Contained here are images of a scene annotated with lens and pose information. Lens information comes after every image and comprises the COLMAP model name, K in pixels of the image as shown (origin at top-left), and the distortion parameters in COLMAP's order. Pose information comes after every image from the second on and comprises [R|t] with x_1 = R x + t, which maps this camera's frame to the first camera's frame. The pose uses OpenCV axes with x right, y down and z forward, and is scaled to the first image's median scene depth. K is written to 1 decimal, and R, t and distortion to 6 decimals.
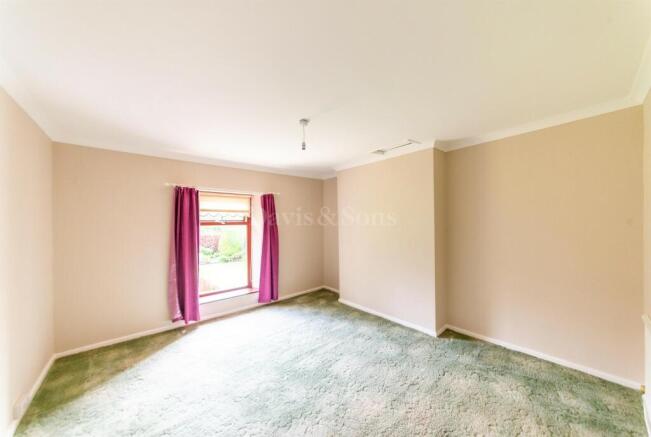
lens RADIAL K [[230.8, 0, 325.5], [0, 230.8, 218.5], [0, 0, 1]] dist [-0.000693, -0.000061]
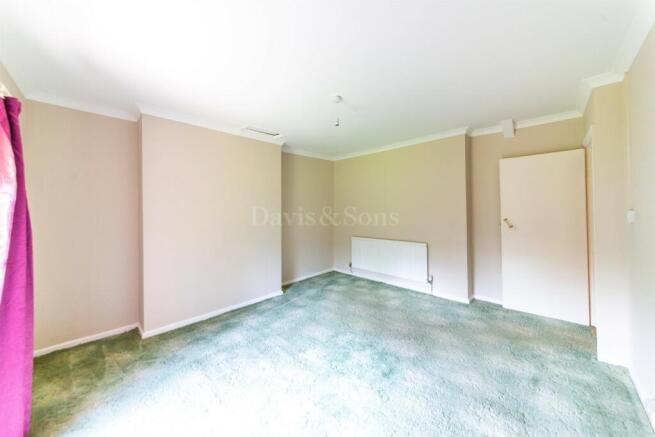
lens RADIAL K [[232.2, 0, 327.5], [0, 232.2, 218.5], [0, 0, 1]] dist [-0.000693, -0.000061]
pose [[-0.084760, -0.032908, 0.995858, -0.781883], [-0.011480, 0.999420, 0.032048, 0.042986], [-0.996335, -0.008716, -0.085088, 0.817796]]
